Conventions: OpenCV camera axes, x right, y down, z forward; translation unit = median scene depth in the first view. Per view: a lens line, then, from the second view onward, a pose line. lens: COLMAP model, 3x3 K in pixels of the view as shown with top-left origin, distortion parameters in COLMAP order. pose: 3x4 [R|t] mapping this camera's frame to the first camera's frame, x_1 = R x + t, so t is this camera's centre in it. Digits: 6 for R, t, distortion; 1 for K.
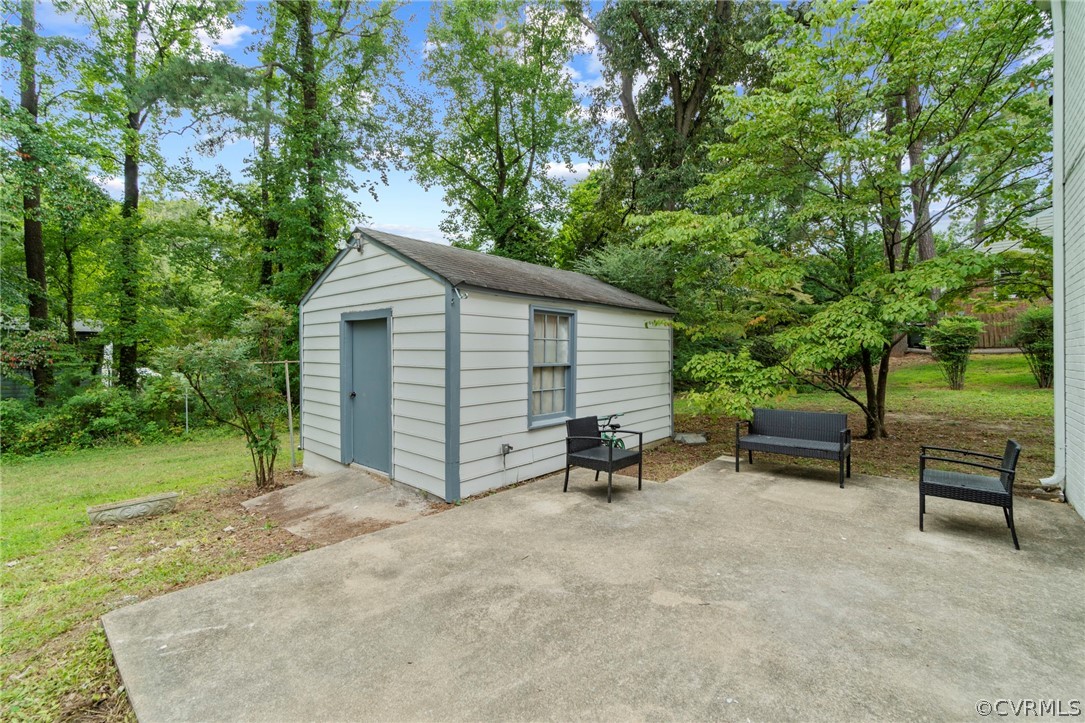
lens RADIAL K [[468.7, 0, 538.7], [0, 468.7, 366.3], [0, 0, 1]] dist [0.001563, 0.000256]
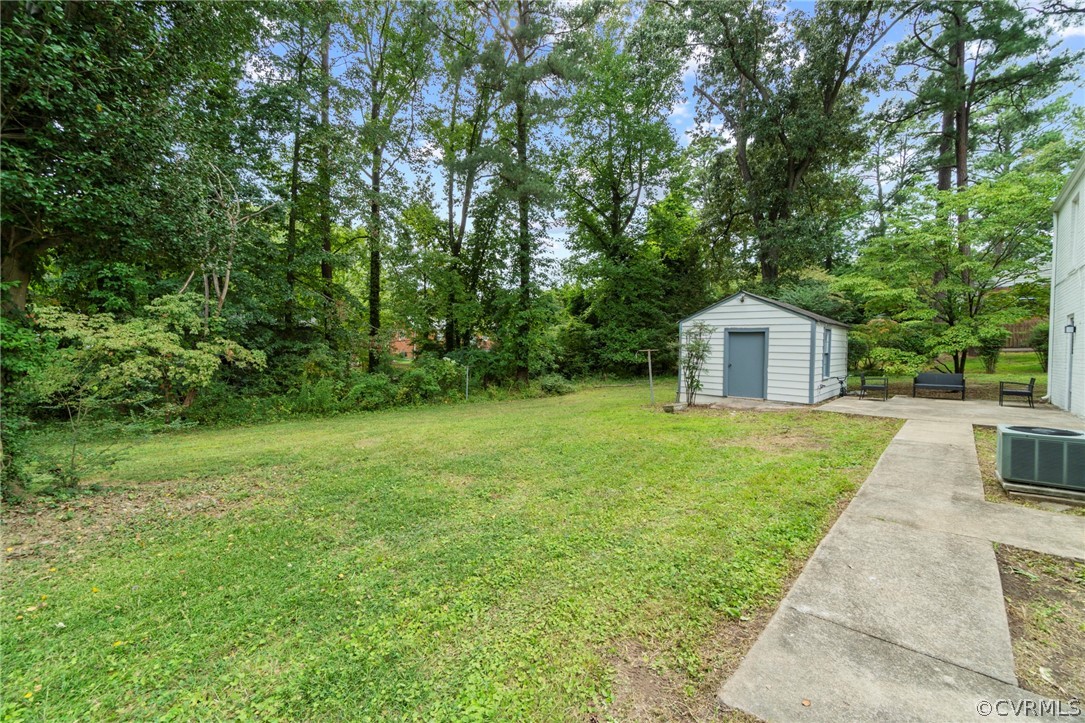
lens RADIAL K [[471.5, 0, 542.5], [0, 471.5, 361.5], [0, 0, 1]] dist [0.000228, 0.000227]
pose [[0.999918, 0.012273, -0.003572, -1.261578], [-0.012268, 0.999924, 0.001428, 0.050162], [0.003589, -0.001384, 0.999993, -1.210693]]
